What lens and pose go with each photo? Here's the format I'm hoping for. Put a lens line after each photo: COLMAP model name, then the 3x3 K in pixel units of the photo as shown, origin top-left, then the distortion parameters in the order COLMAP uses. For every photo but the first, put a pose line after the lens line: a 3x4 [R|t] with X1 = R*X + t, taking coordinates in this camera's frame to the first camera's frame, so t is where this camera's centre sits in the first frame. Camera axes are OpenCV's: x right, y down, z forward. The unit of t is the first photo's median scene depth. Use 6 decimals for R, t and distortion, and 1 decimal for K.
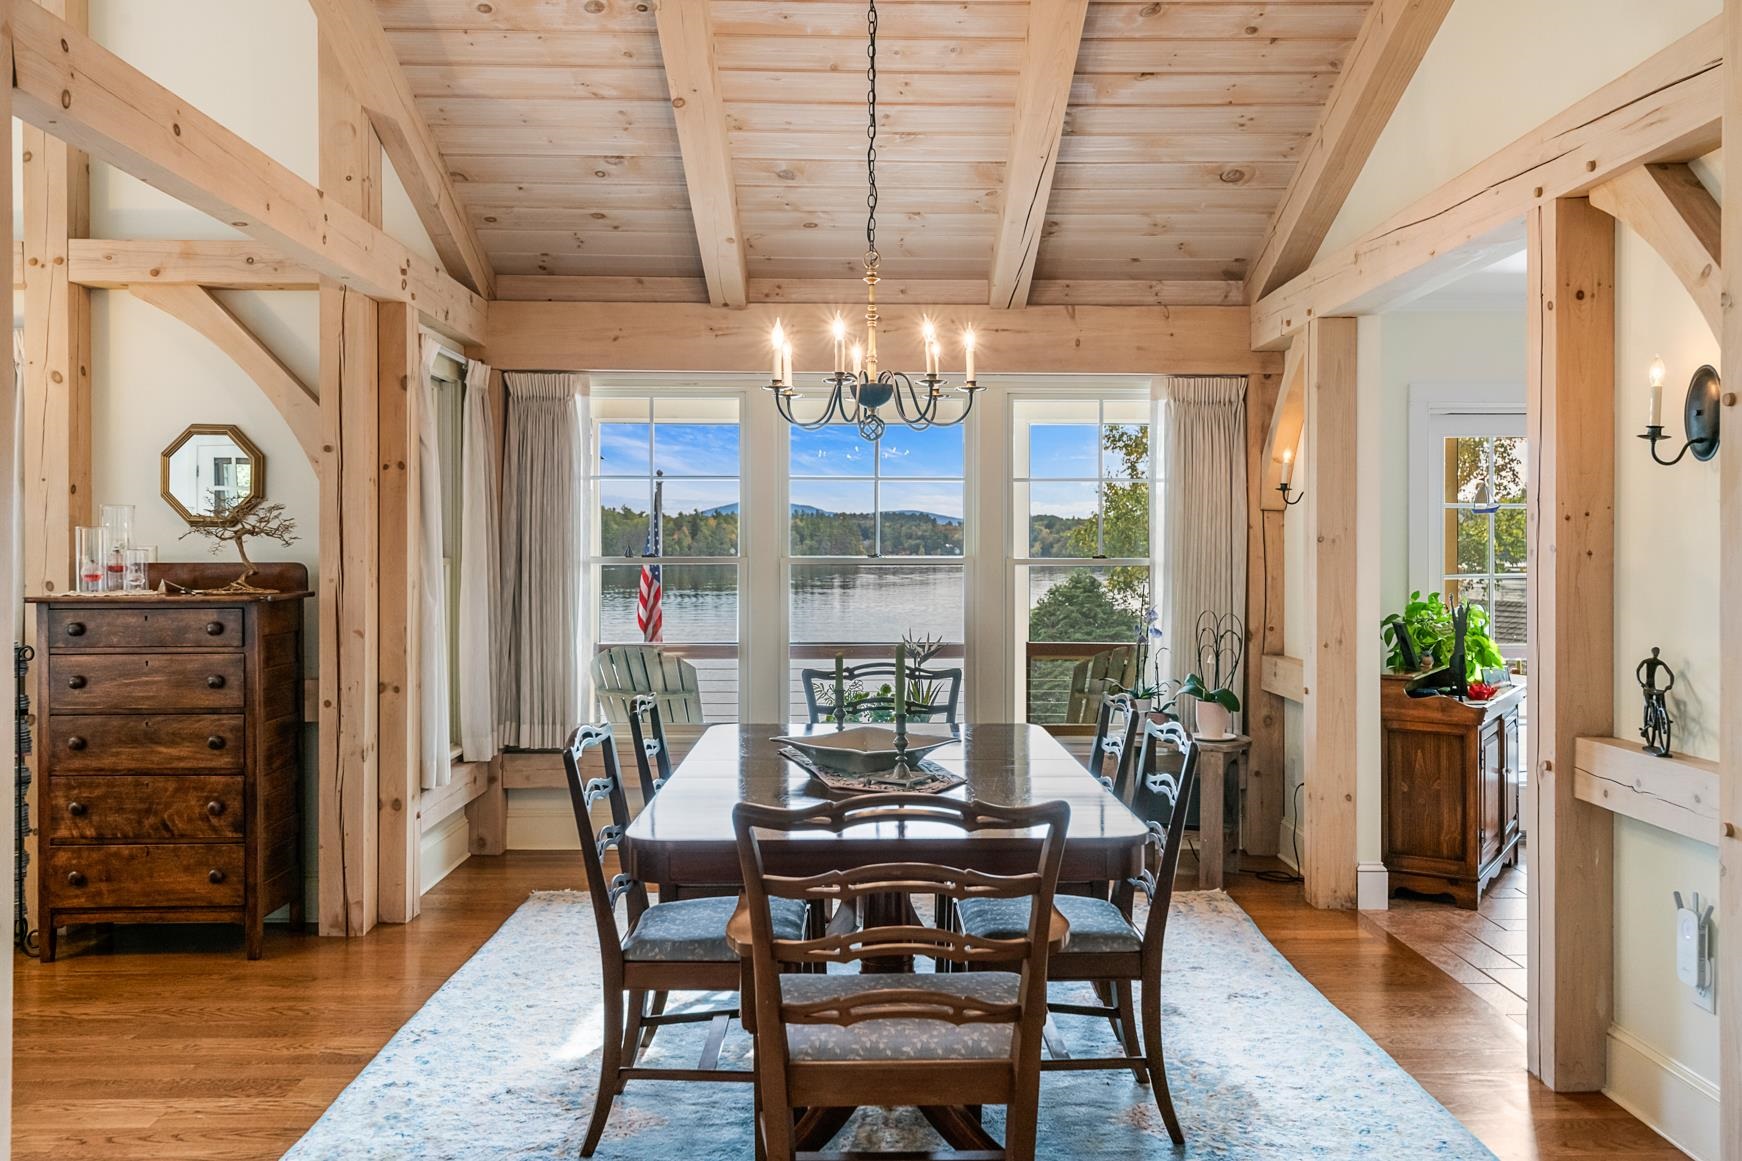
lens RADIAL K [[1471.5, 0, 886.5], [0, 1471.5, 547.0], [0, 0, 1]] dist [0.018269, 0.002145]
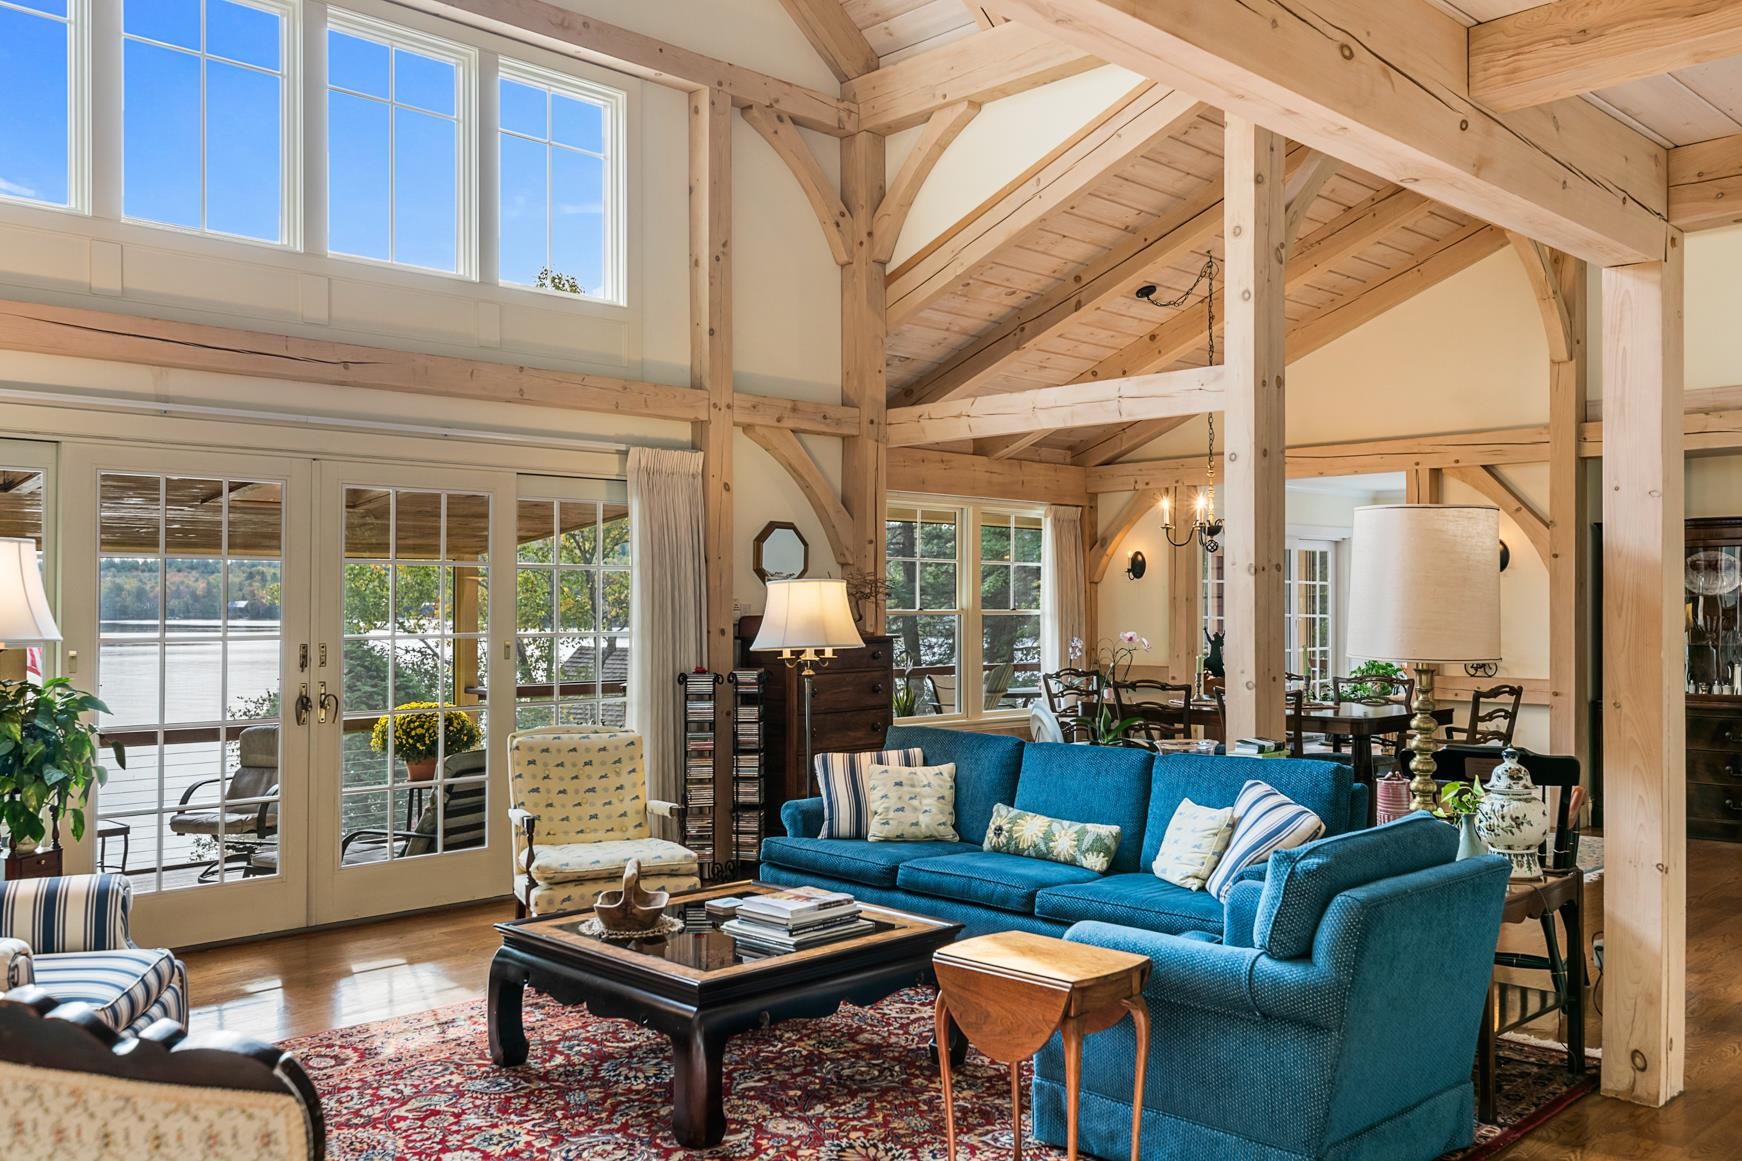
lens RADIAL K [[1471.5, 0, 871.2], [0, 1471.5, 593.1], [0, 0, 1]] dist [0.018269, 0.002145]
pose [[0.729920, 0.002904, 0.683526, -1.437423], [0.001398, 0.999983, -0.005742, -0.002914], [-0.683531, 0.005147, 0.729903, -0.142608]]
